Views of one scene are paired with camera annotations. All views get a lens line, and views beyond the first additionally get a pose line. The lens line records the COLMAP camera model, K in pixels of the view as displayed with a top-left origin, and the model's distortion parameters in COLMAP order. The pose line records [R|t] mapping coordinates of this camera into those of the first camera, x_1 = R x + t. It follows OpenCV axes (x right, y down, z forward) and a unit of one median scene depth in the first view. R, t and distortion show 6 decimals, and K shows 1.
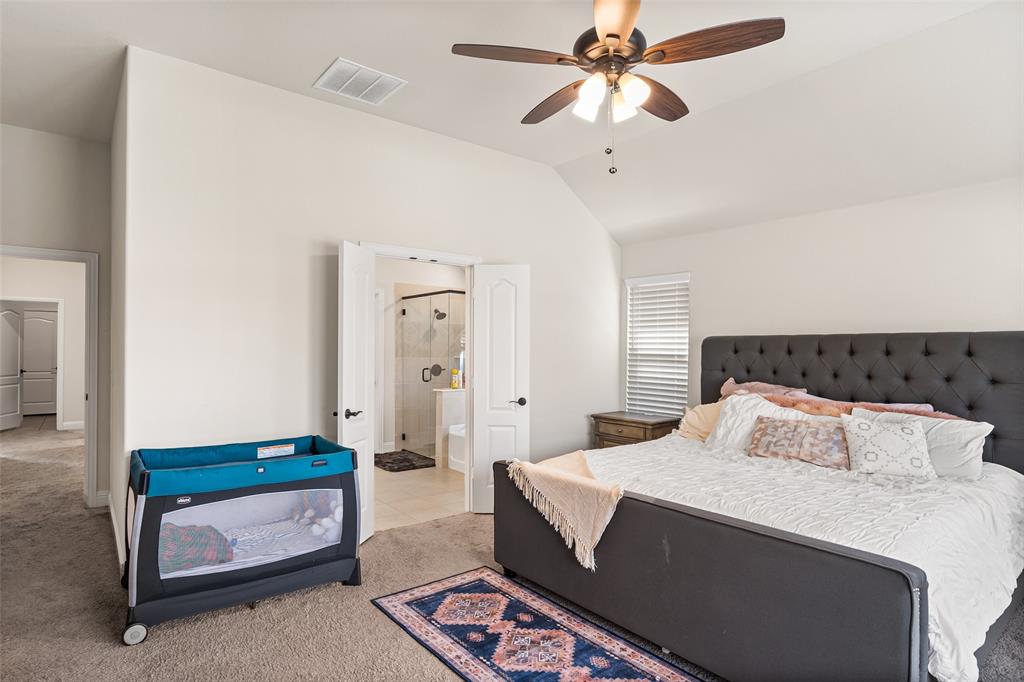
lens RADIAL K [[557.1, 0, 511.2], [0, 557.1, 346.5], [0, 0, 1]] dist [-0.008654, 0.001104]
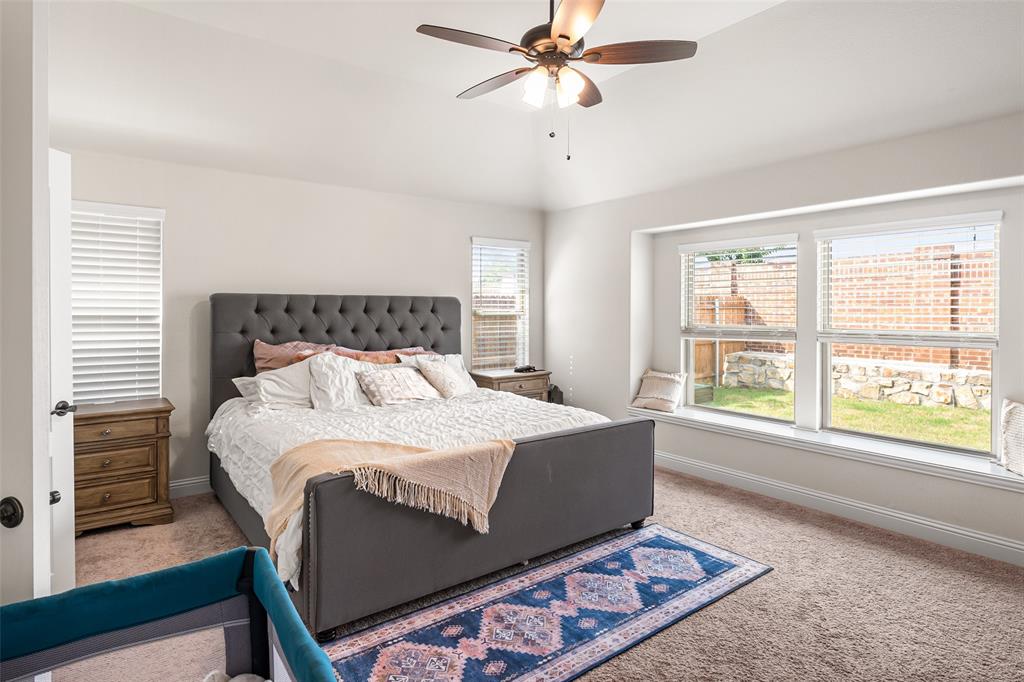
lens RADIAL K [[557.1, 0, 507.3], [0, 557.1, 307.6], [0, 0, 1]] dist [-0.008654, 0.001104]
pose [[0.015369, -0.004609, 0.999871, -0.816854], [-0.007319, 0.999962, 0.004722, -0.005390], [-0.999855, -0.007390, 0.015335, 0.915023]]
